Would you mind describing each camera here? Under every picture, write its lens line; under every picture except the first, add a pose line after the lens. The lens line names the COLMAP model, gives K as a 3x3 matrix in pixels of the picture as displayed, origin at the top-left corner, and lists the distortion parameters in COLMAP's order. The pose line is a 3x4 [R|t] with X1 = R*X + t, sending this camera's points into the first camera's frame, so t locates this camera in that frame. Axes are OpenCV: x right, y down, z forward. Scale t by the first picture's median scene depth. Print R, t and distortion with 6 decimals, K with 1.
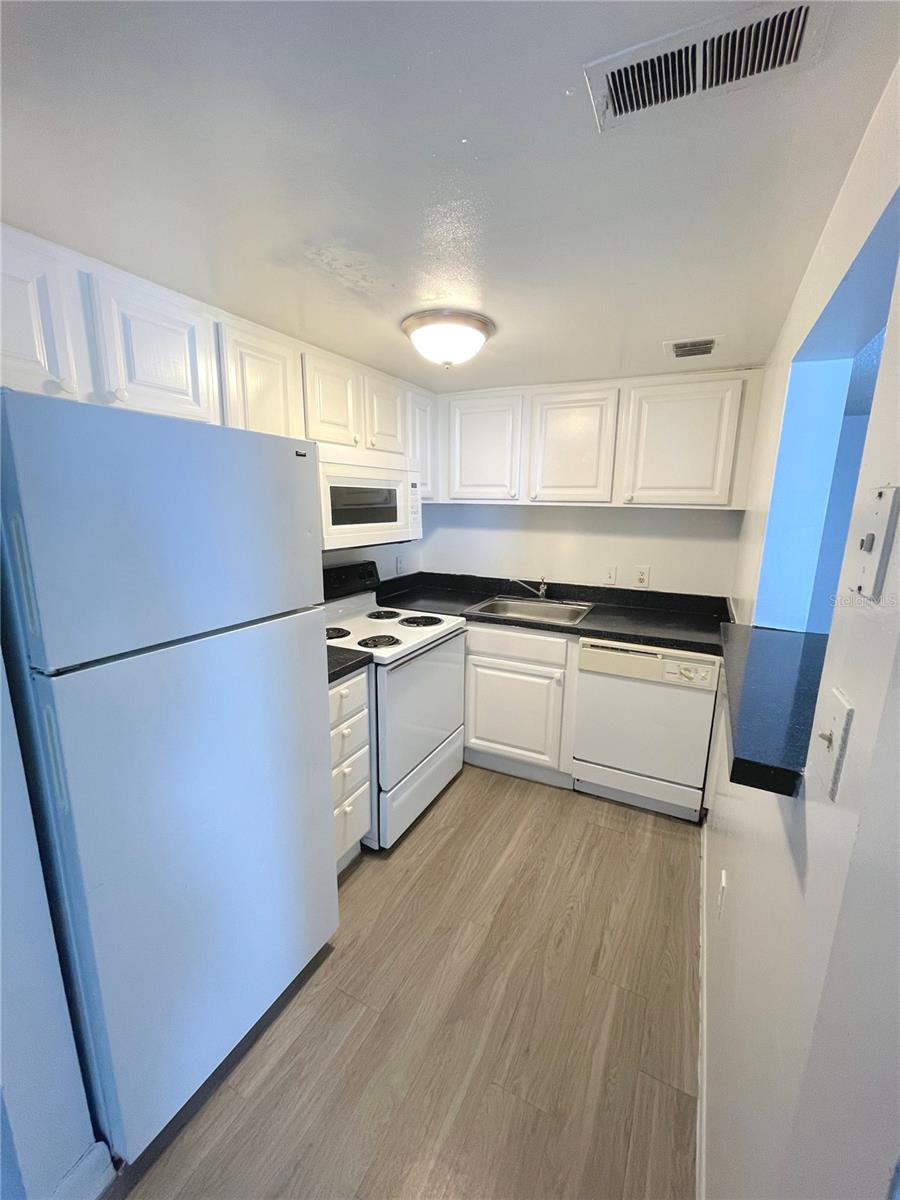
lens RADIAL K [[483.8, 0, 457.3], [0, 483.8, 598.9], [0, 0, 1]] dist [-0.001917, -0.000812]
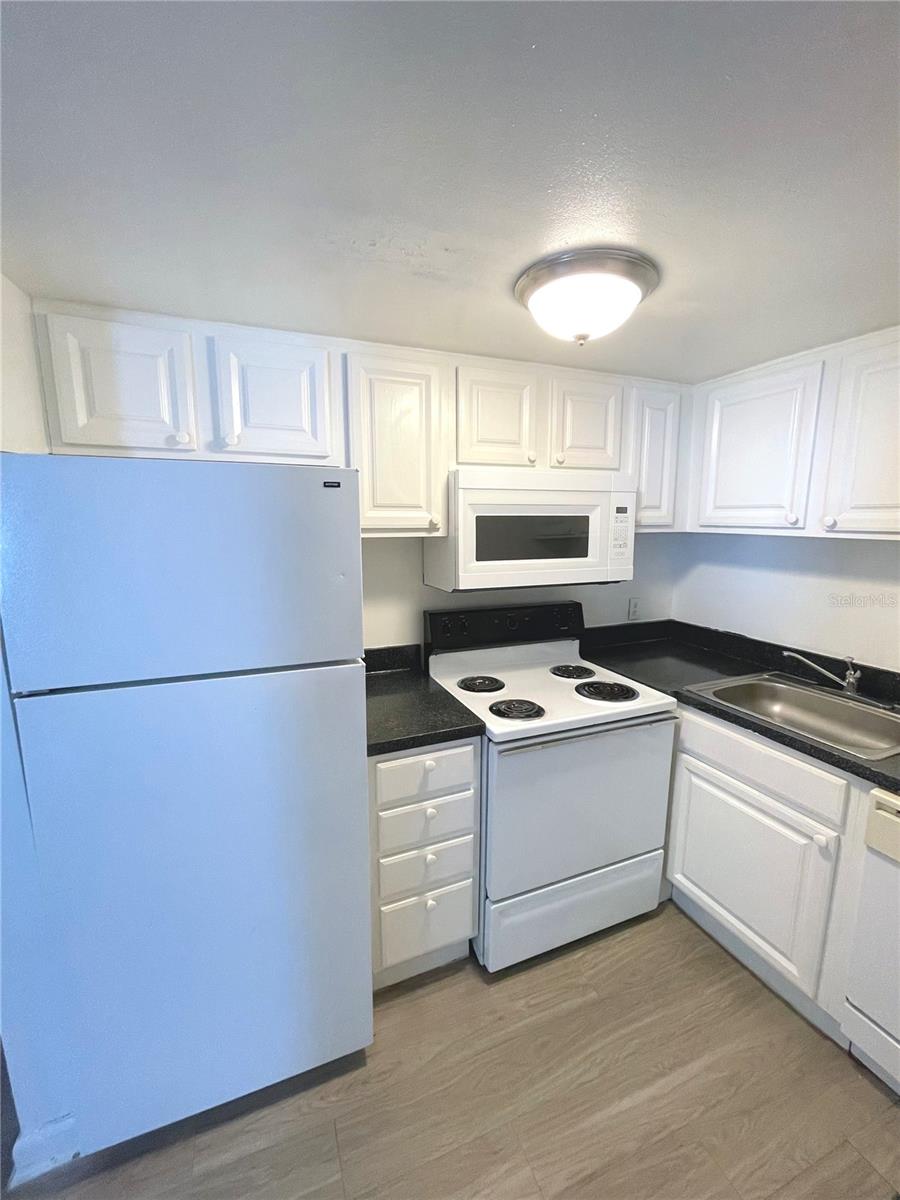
lens RADIAL K [[483.8, 0, 444.9], [0, 483.8, 599.9], [0, 0, 1]] dist [-0.001917, -0.000812]
pose [[0.753238, 0.098088, -0.650393, 0.214984], [-0.123878, 0.992278, 0.006182, -0.067971], [0.645977, 0.075913, 0.759573, 0.265605]]
